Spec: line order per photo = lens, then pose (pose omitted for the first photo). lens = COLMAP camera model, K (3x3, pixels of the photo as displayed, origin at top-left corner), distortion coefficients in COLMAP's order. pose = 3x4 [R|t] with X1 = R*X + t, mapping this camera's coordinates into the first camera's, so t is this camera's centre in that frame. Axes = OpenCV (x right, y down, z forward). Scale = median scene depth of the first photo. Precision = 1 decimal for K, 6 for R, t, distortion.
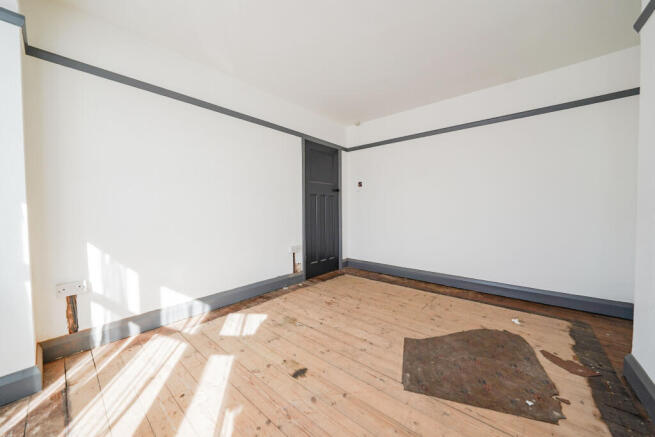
lens RADIAL K [[229.6, 0, 327.9], [0, 229.6, 216.5], [0, 0, 1]] dist [-0.012020, 0.000260]
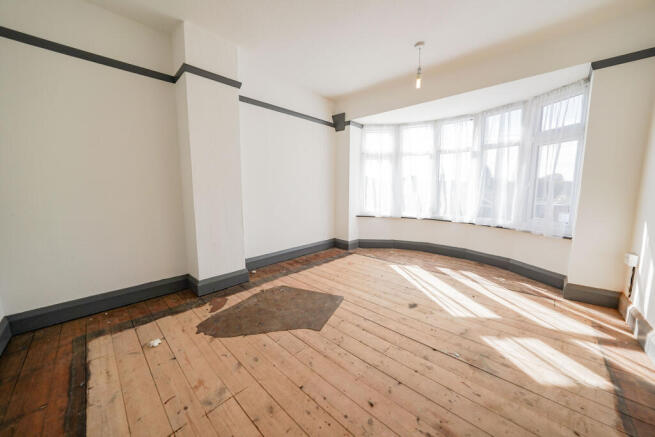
lens RADIAL K [[229.6, 0, 327.9], [0, 229.6, 216.5], [0, 0, 1]] dist [-0.012020, 0.000260]
pose [[-0.998282, 0.000037, 0.058596, 0.260626], [0.008940, 0.988389, 0.151682, -0.063307], [-0.057910, 0.151945, -0.986691, 1.911729]]
